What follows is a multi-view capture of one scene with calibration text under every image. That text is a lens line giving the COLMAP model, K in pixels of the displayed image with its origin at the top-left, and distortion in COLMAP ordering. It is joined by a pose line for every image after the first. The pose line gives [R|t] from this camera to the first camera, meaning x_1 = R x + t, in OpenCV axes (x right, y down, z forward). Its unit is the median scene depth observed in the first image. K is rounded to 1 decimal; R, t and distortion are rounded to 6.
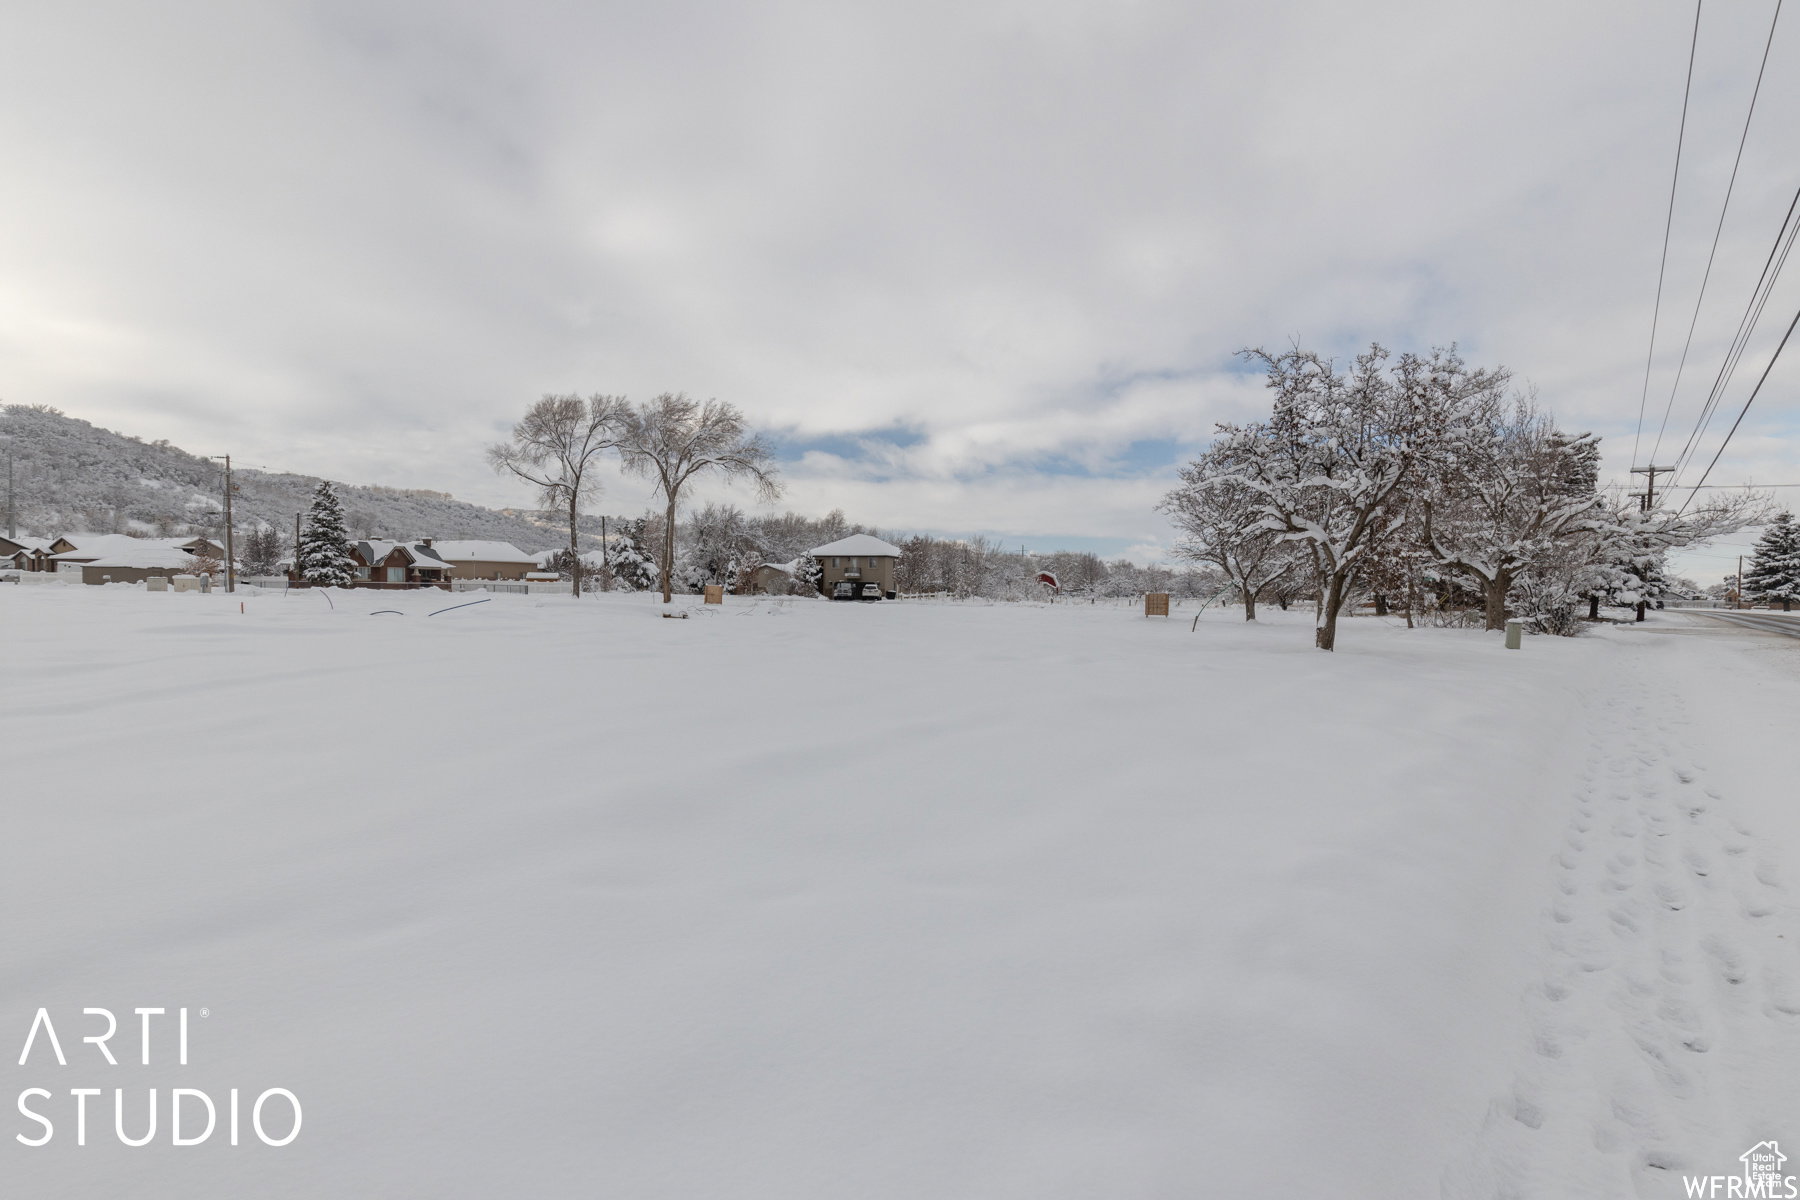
lens RADIAL K [[815.5, 0, 897.6], [0, 815.5, 597.7], [0, 0, 1]] dist [0.004904, -0.000171]
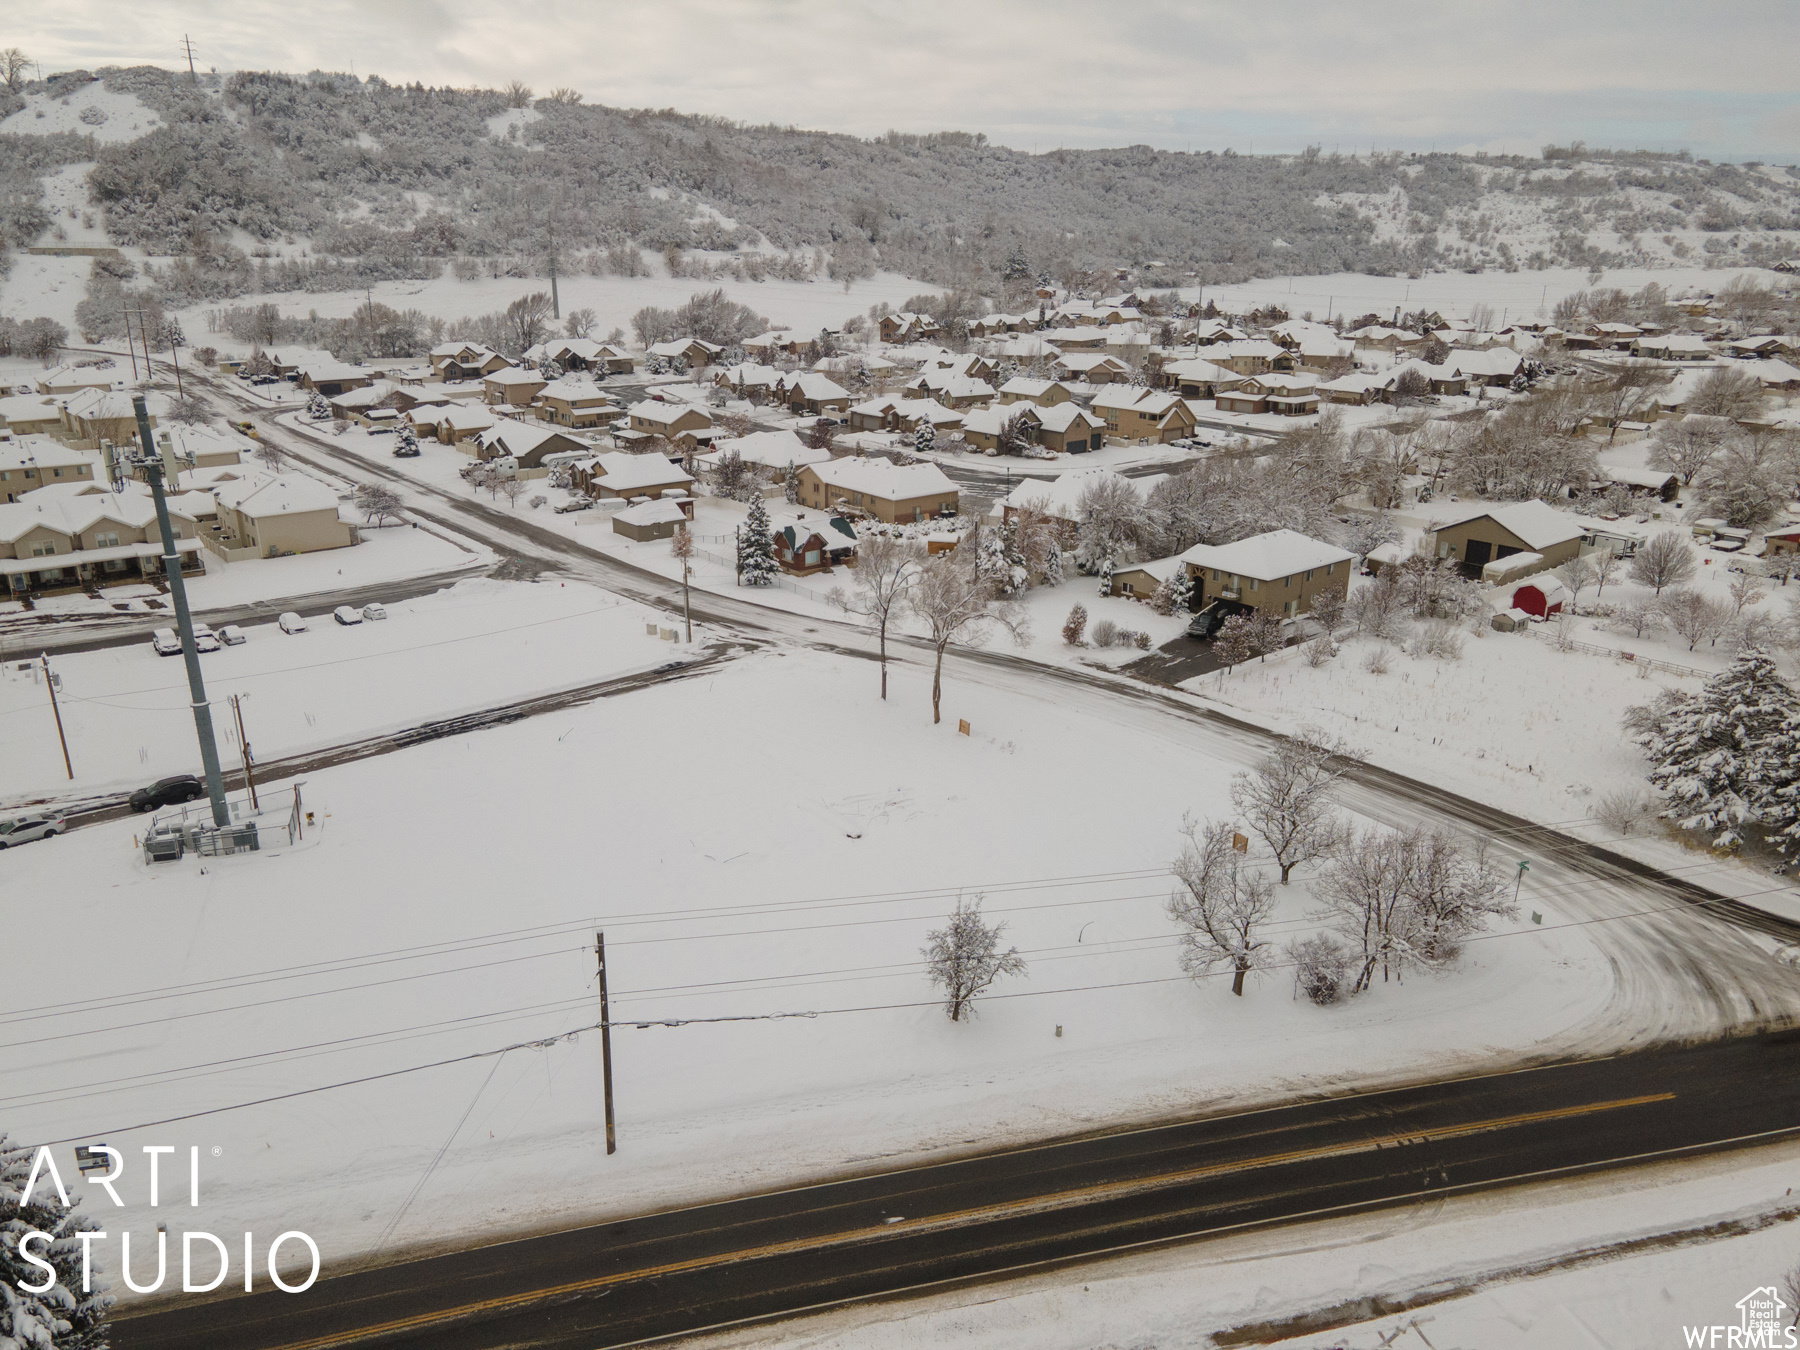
lens RADIAL K [[1312.6, 0, 894.1], [0, 1312.6, 670.0], [0, 0, 1]] dist [0.025368, 0.033280]
pose [[0.835991, 0.179941, -0.518401, 0.394235], [-0.008985, 0.949069, 0.314940, -0.395173], [0.548669, -0.258629, 0.795030, -0.370927]]
